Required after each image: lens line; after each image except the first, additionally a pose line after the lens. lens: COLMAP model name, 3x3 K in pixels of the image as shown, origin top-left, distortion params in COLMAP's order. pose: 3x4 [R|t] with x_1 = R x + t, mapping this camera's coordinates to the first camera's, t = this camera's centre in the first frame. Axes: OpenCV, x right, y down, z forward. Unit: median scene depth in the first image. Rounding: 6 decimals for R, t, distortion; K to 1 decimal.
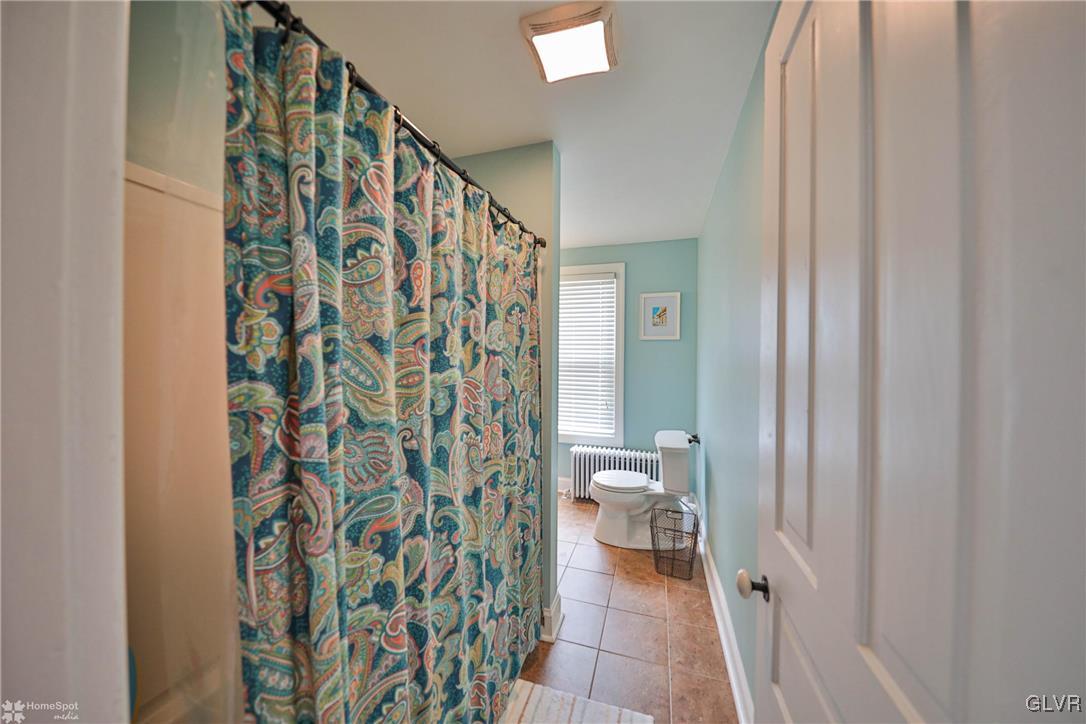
lens RADIAL K [[365.7, 0, 543.7], [0, 365.7, 362.6], [0, 0, 1]] dist [-0.001917, -0.000858]
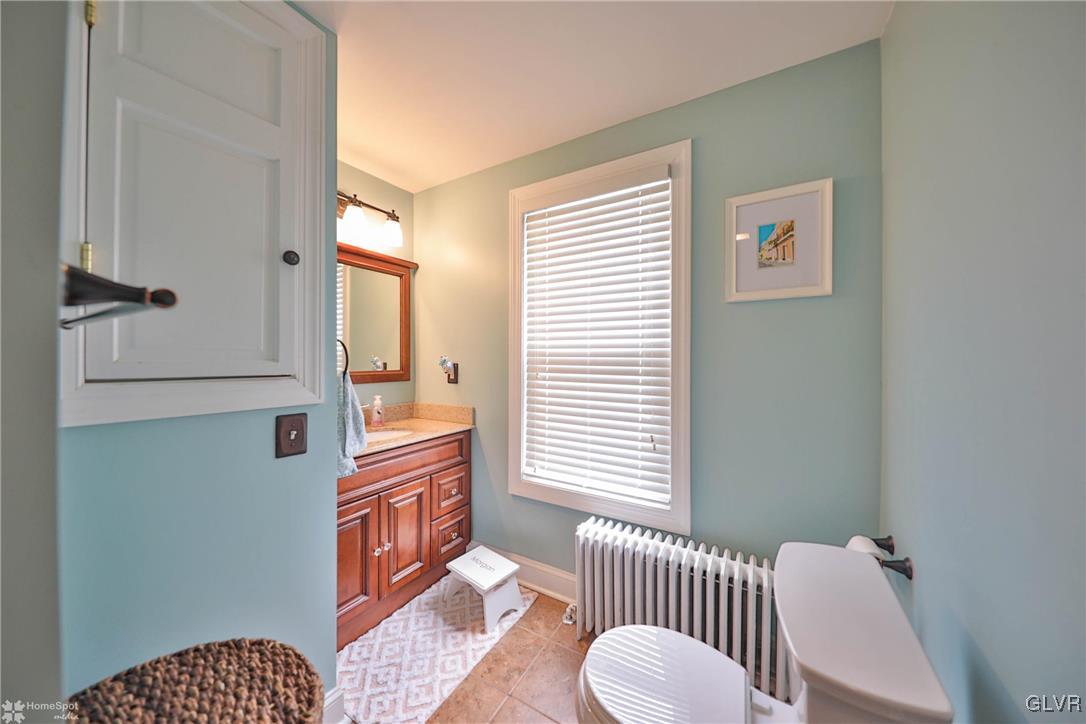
lens RADIAL K [[365.7, 0, 541.7], [0, 365.7, 361.2], [0, 0, 1]] dist [-0.001917, -0.000858]
pose [[0.973465, -0.004331, -0.228794, 0.141773], [0.003145, 0.999980, -0.005551, 0.011927], [0.228813, 0.004685, 0.973459, 0.503210]]
